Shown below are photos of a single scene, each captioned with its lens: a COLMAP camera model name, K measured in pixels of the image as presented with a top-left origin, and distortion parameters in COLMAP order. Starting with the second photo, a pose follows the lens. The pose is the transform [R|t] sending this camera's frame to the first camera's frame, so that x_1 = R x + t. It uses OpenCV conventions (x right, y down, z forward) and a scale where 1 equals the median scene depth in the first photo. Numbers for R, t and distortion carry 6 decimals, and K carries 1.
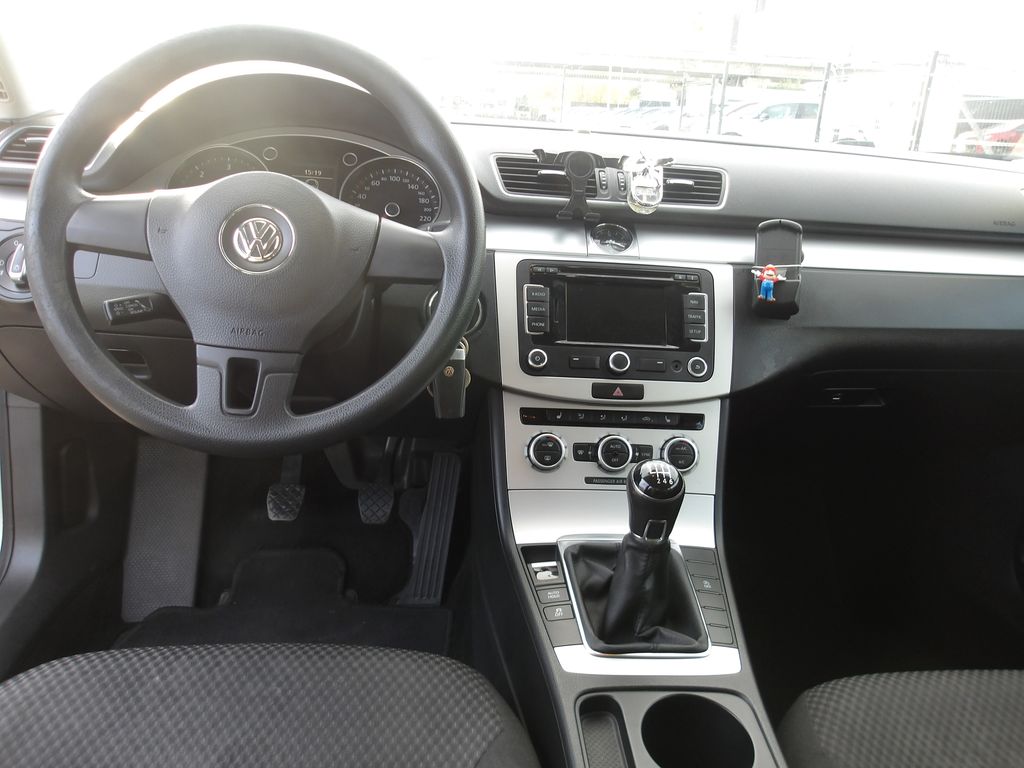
lens RADIAL K [[855.3, 0, 512.0], [0, 855.3, 384.0], [0, 0, 1]] dist [-0.005061, 0.010947]
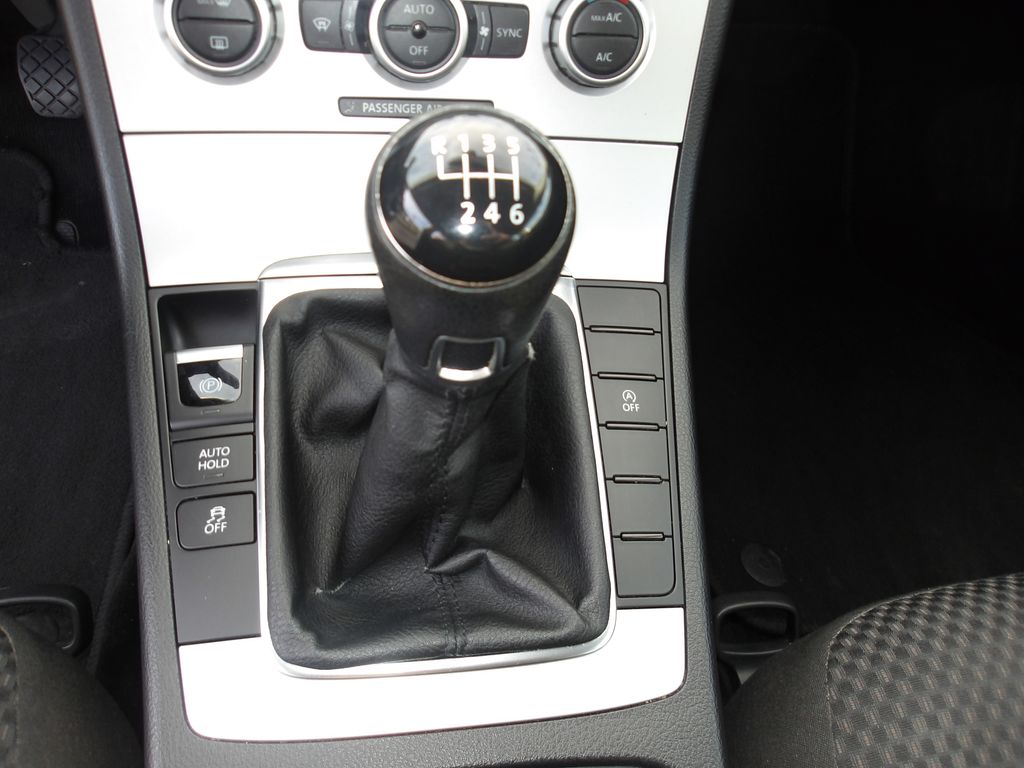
lens RADIAL K [[855.3, 0, 512.0], [0, 855.3, 384.0], [0, 0, 1]] dist [-0.005061, 0.010947]
pose [[0.998658, -0.000035, 0.051781, 0.150355], [-0.027358, 0.848667, 0.528220, 0.018066], [-0.043963, -0.528928, 0.847527, 0.659228]]
